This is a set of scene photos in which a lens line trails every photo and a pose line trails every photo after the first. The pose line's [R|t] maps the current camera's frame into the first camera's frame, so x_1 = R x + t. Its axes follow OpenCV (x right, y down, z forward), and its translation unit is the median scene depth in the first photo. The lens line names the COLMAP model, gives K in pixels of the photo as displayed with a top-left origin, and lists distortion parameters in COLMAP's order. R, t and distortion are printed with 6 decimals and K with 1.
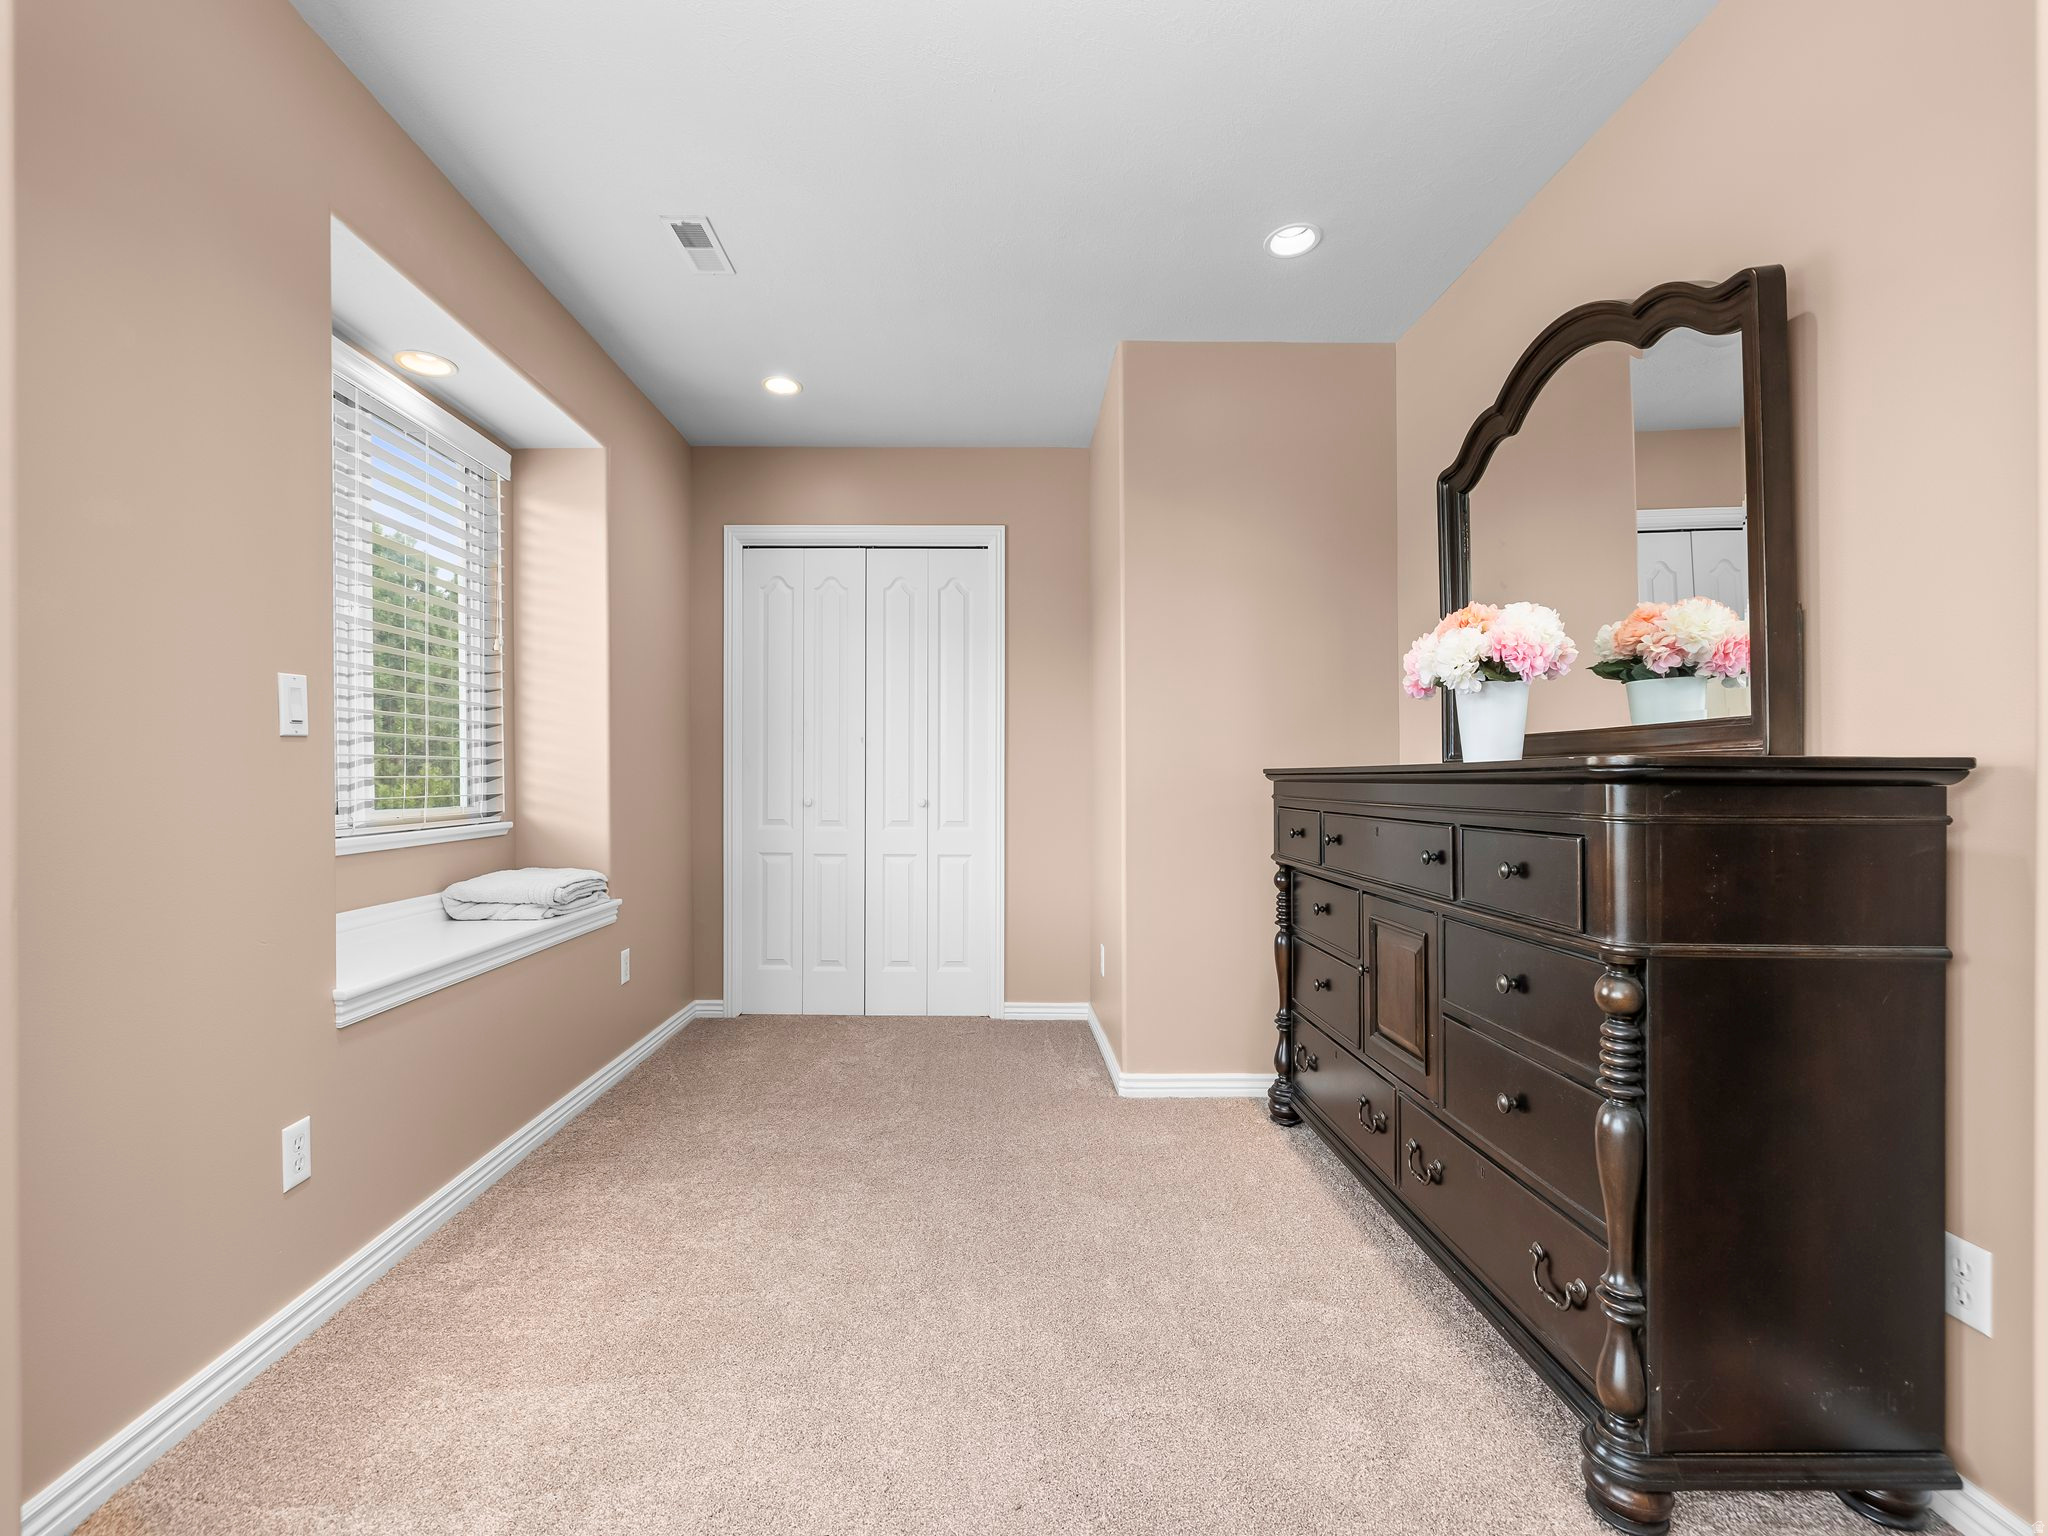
lens RADIAL K [[869.4, 0, 984.1], [0, 869.4, 771.5], [0, 0, 1]] dist [-0.001089, 0.000322]
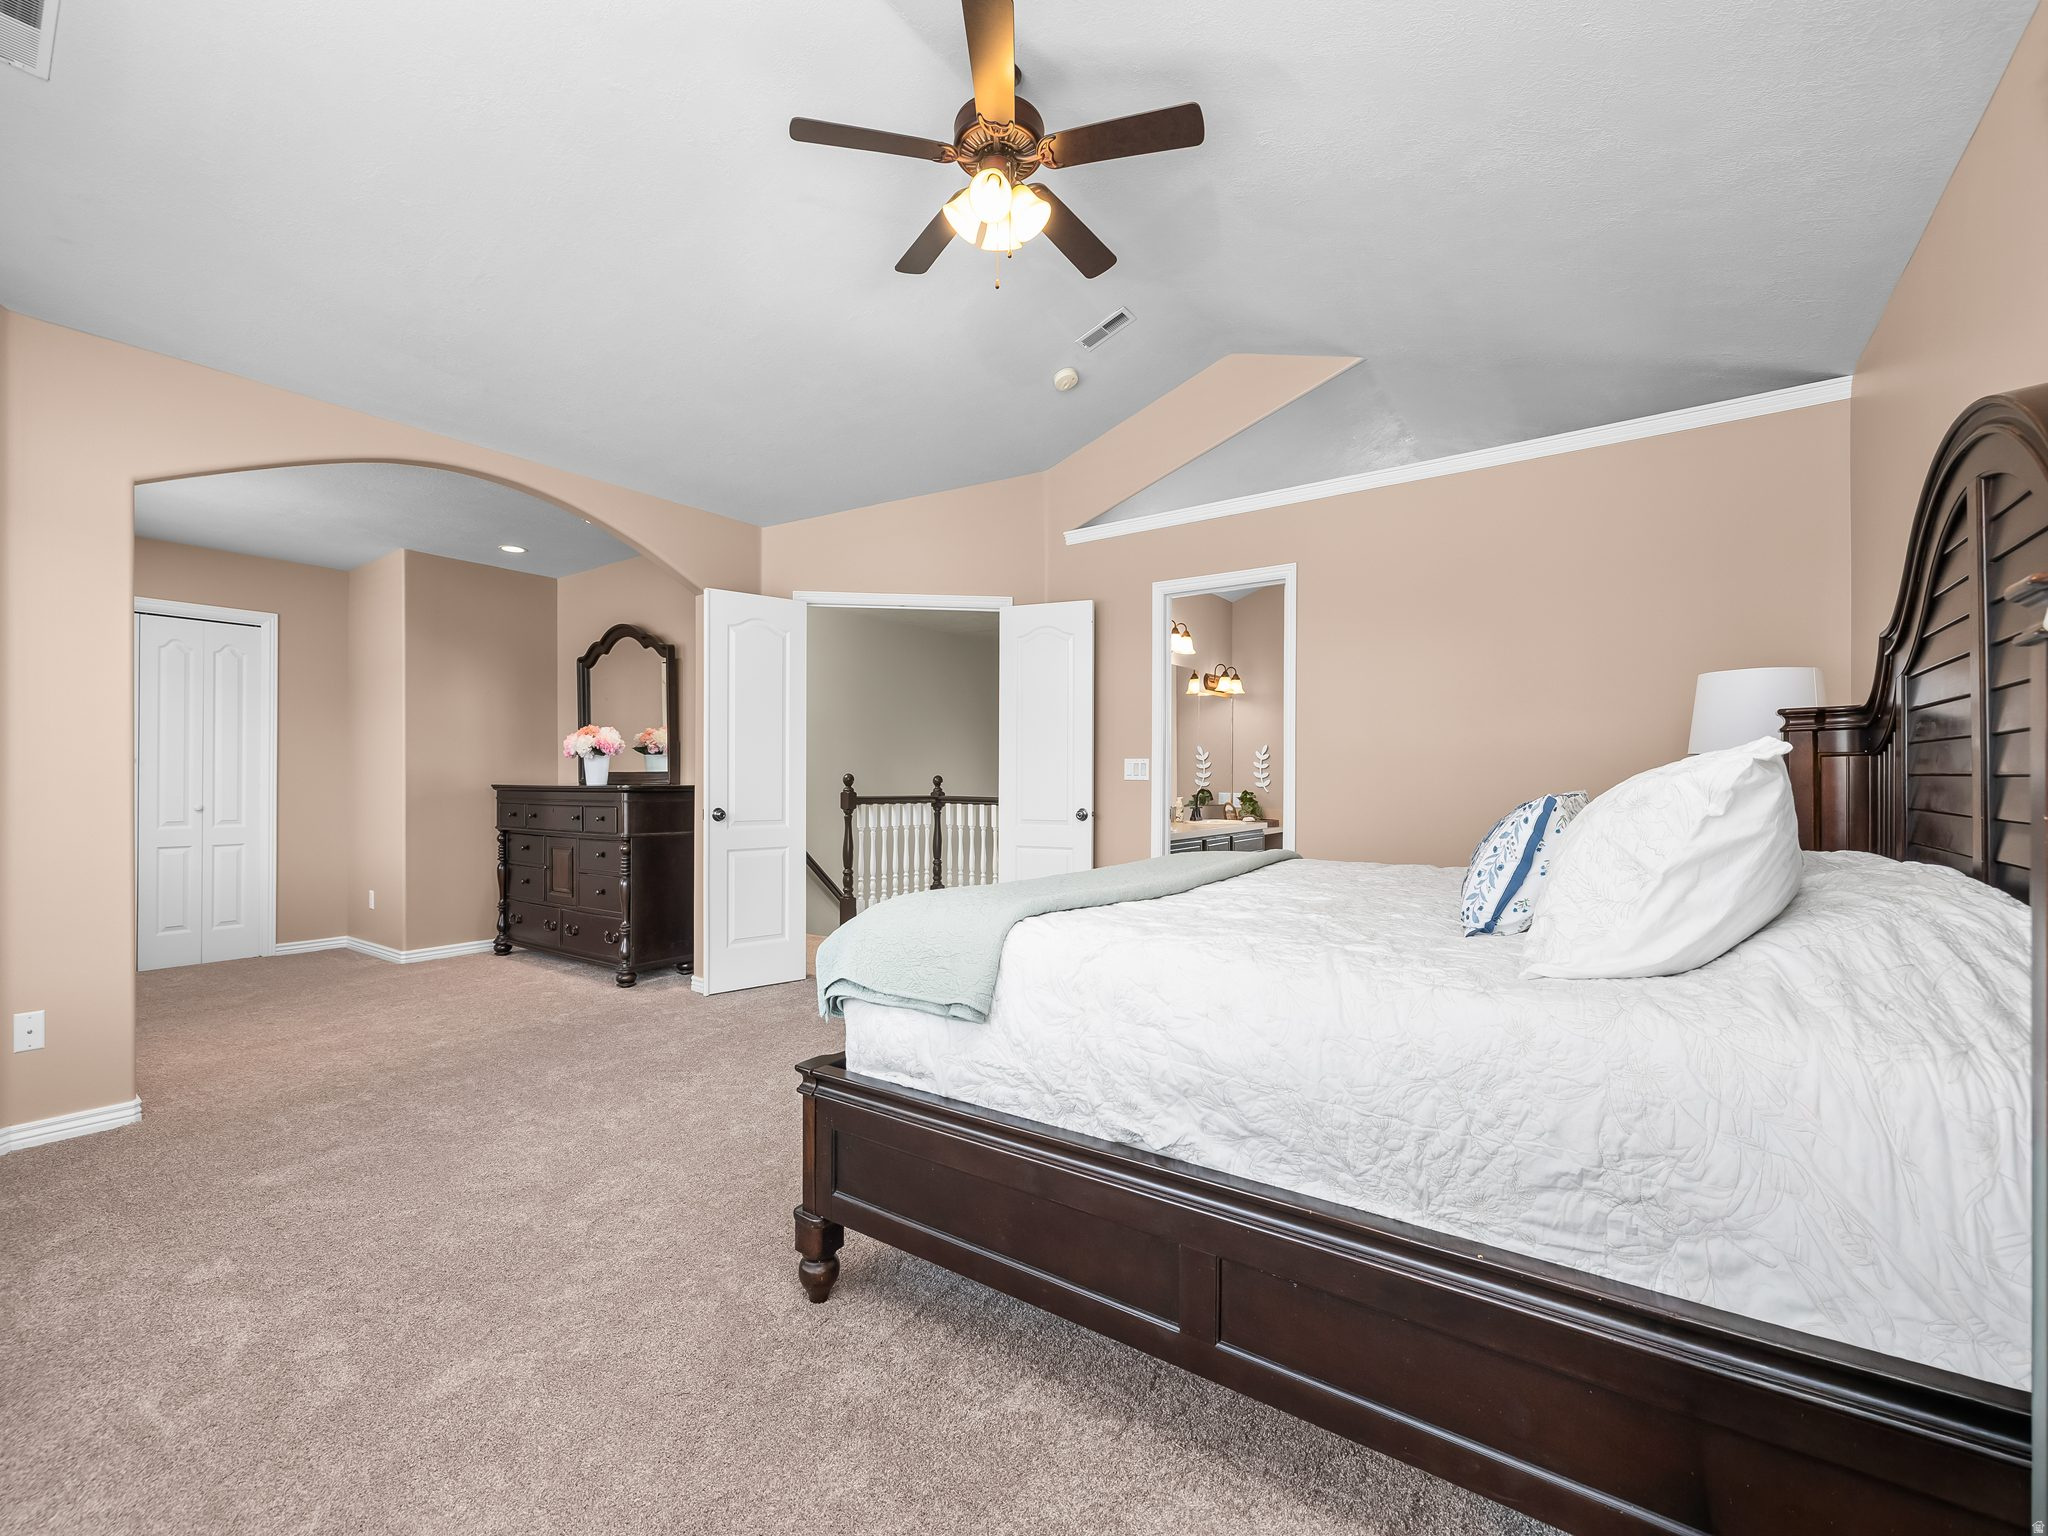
lens RADIAL K [[869.4, 0, 1027.0], [0, 869.4, 777.2], [0, 0, 1]] dist [-0.001089, 0.000322]
pose [[0.574488, -0.002746, 0.818508, -0.861731], [-0.006435, 0.999948, 0.007872, -0.060486], [-0.818488, -0.009790, 0.574441, -1.651669]]
